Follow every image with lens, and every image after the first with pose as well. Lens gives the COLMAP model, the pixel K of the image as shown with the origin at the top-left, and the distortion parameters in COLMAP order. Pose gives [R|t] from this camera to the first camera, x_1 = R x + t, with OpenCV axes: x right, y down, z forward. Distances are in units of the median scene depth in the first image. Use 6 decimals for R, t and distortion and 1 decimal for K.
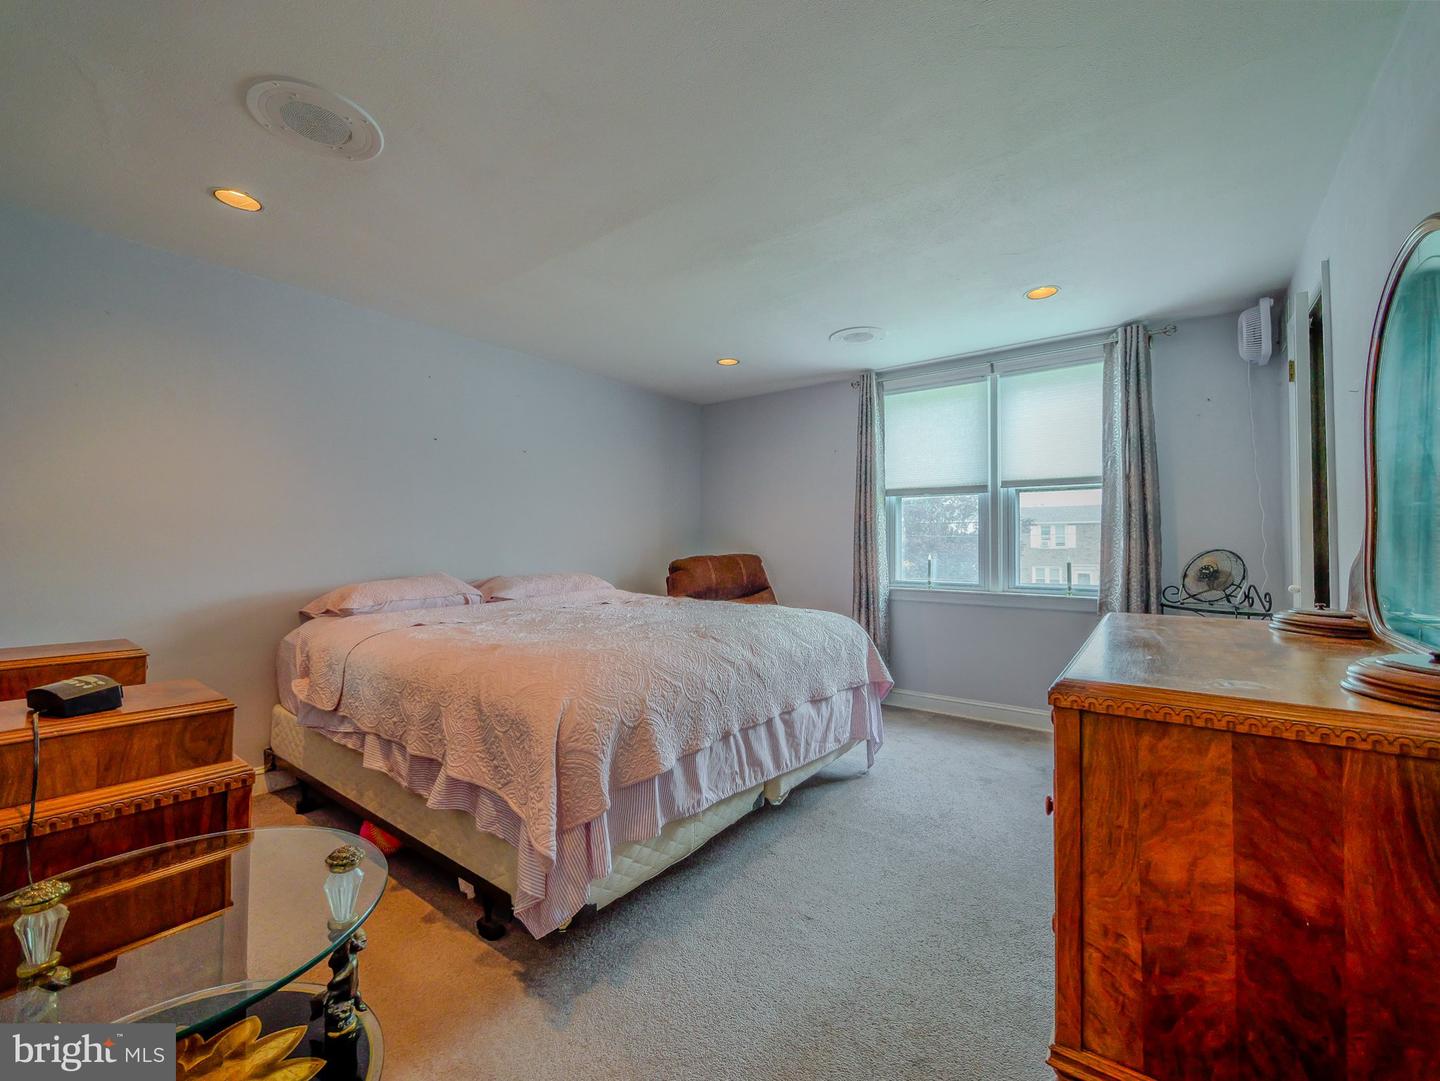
lens RADIAL K [[600.2, 0, 718.5], [0, 600.2, 528.3], [0, 0, 1]] dist [-0.002574, -0.000684]
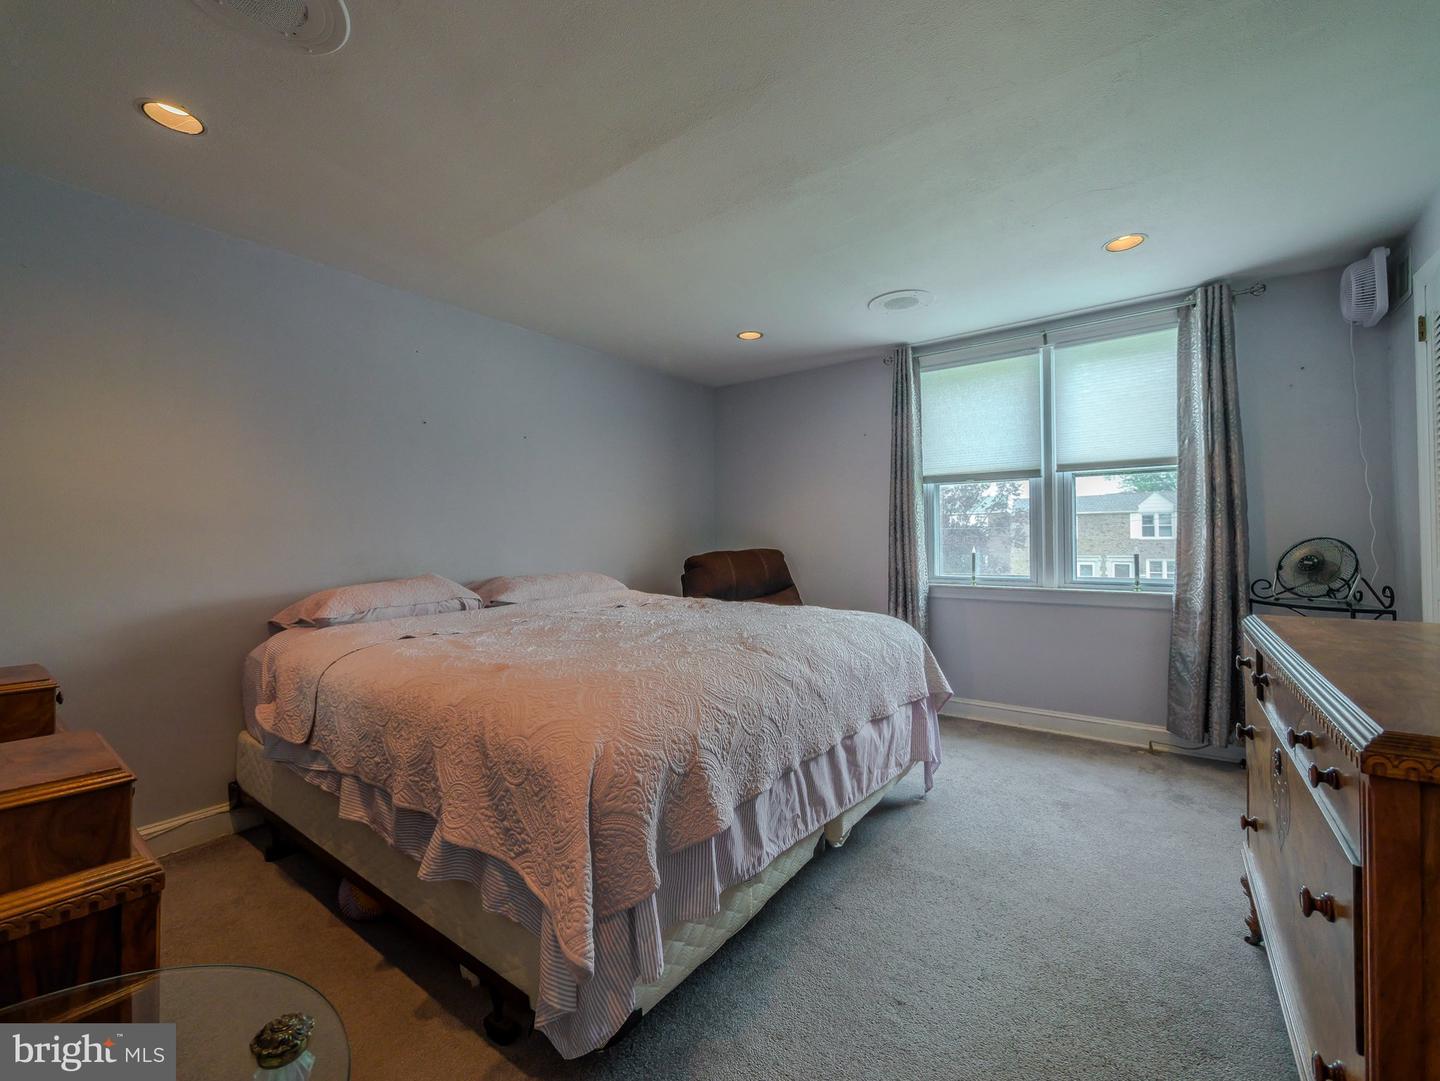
lens RADIAL K [[605.1, 0, 718.2], [0, 605.1, 527.5], [0, 0, 1]] dist [-0.002310, -0.000277]
pose [[0.999914, -0.011210, 0.006816, -0.061279], [0.011162, 0.999913, 0.007086, 0.005149], [-0.006895, -0.007009, 0.999952, 0.136579]]
